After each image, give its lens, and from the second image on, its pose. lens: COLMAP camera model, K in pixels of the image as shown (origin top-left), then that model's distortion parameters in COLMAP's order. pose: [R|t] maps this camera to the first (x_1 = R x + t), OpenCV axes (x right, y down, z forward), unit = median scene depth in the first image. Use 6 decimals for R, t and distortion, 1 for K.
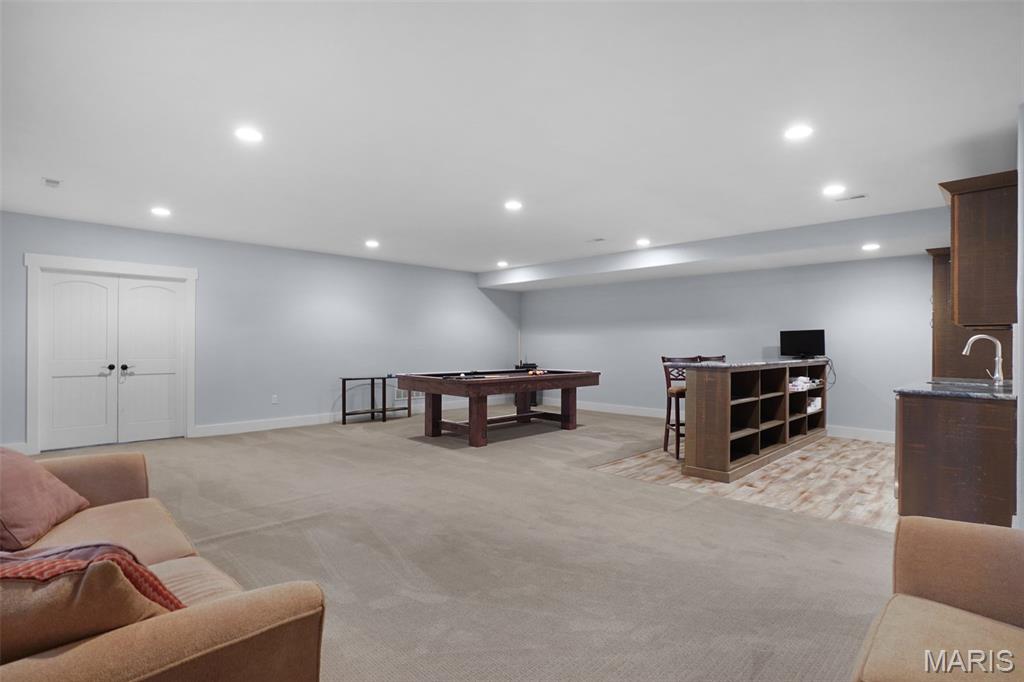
lens RADIAL K [[491.4, 0, 506.3], [0, 491.4, 337.4], [0, 0, 1]] dist [-0.056517, 0.024863]
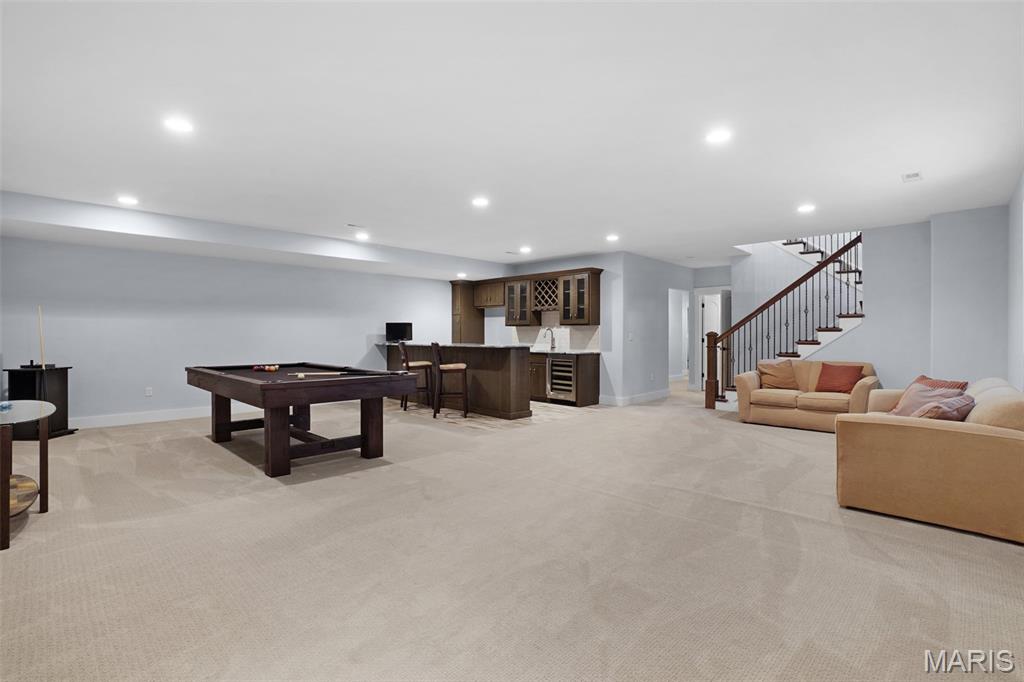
lens RADIAL K [[460.3, 0, 506.9], [0, 460.3, 340.4], [0, 0, 1]] dist [-0.057011, 0.020648]
pose [[-0.029895, -0.016406, 0.999418, -0.750327], [-0.013462, 0.999781, 0.016010, 0.011347], [-0.999462, -0.012975, -0.030109, 0.712202]]
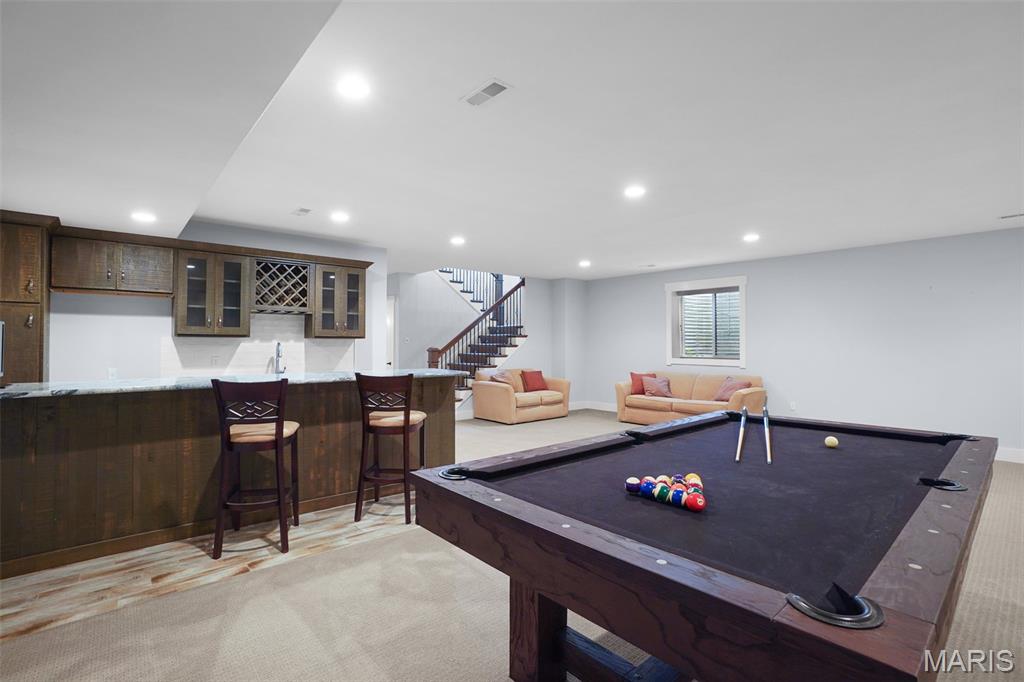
lens RADIAL K [[460.3, 0, 506.9], [0, 460.3, 340.4], [0, 0, 1]] dist [-0.057011, 0.020648]
pose [[-0.998798, -0.003576, 0.048883, 0.139467], [-0.004665, 0.999743, -0.022173, 0.009143], [-0.048791, -0.022375, -0.998558, 1.350466]]
